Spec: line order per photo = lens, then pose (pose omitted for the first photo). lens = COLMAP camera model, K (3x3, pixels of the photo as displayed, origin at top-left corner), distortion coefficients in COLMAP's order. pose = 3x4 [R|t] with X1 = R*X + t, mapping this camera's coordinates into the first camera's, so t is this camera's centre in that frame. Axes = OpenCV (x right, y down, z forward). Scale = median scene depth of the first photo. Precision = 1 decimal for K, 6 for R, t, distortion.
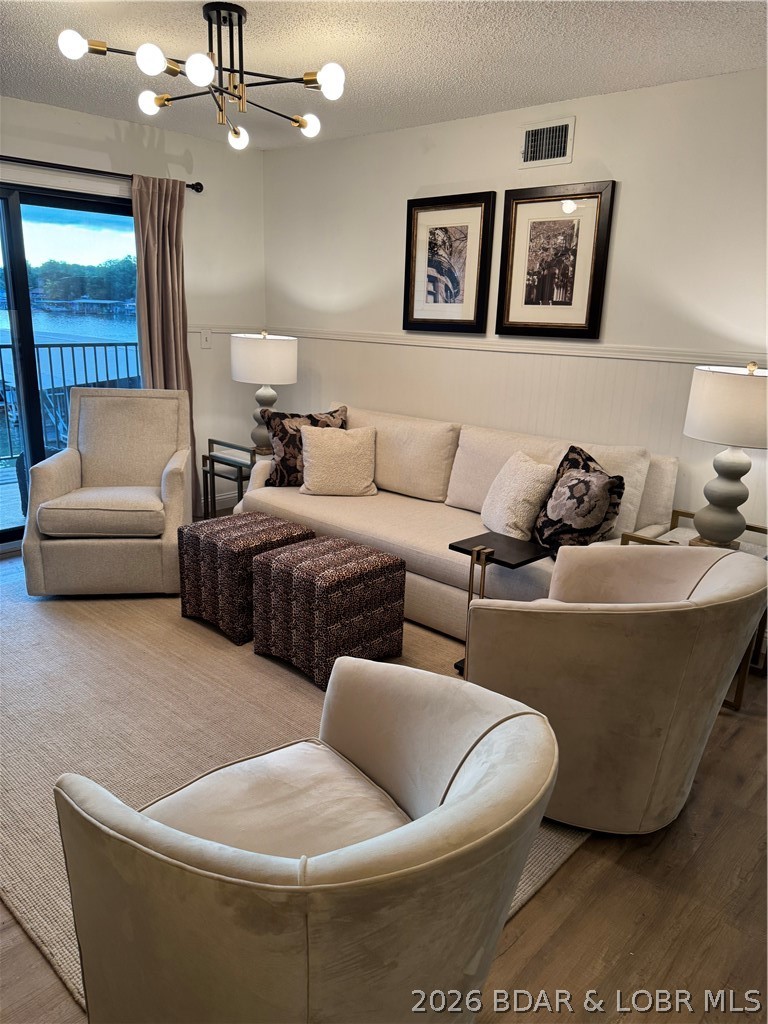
lens RADIAL K [[716.9, 0, 385.9], [0, 716.9, 517.6], [0, 0, 1]] dist [0.043000, -0.061475]
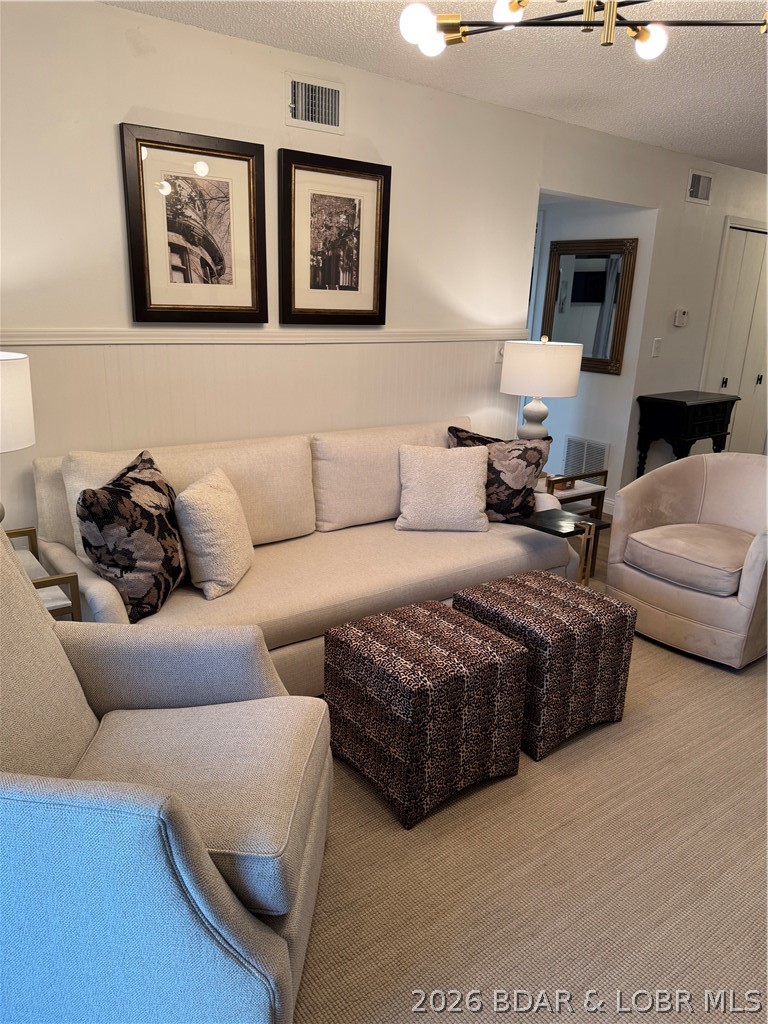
lens RADIAL K [[716.9, 0, 383.2], [0, 716.9, 514.3], [0, 0, 1]] dist [0.043000, -0.061475]
pose [[0.192628, -0.302852, 0.933368, -0.730687], [0.250951, 0.934755, 0.251511, -0.249650], [-0.948640, 0.185781, 0.256061, 0.782872]]
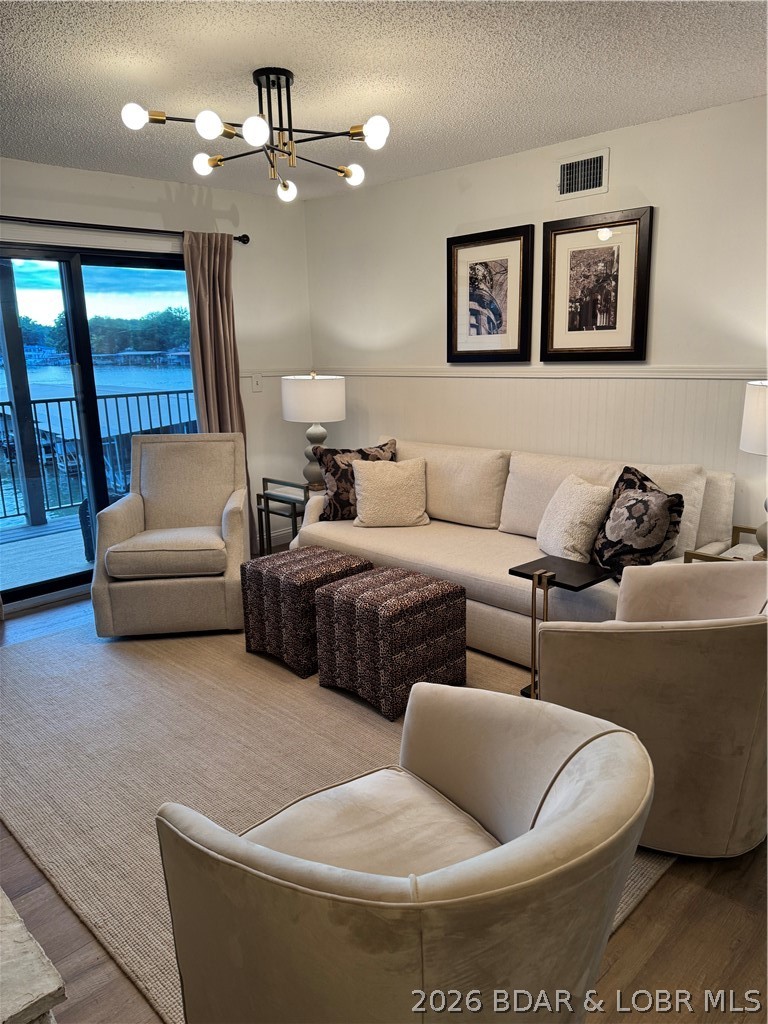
lens RADIAL K [[716.9, 0, 386.9], [0, 716.9, 512.5], [0, 0, 1]] dist [0.043000, -0.061475]
pose [[0.997687, -0.045129, -0.050826, -0.023711], [0.042360, 0.997626, -0.054300, 0.004065], [0.053156, 0.052021, 0.997230, -0.014423]]
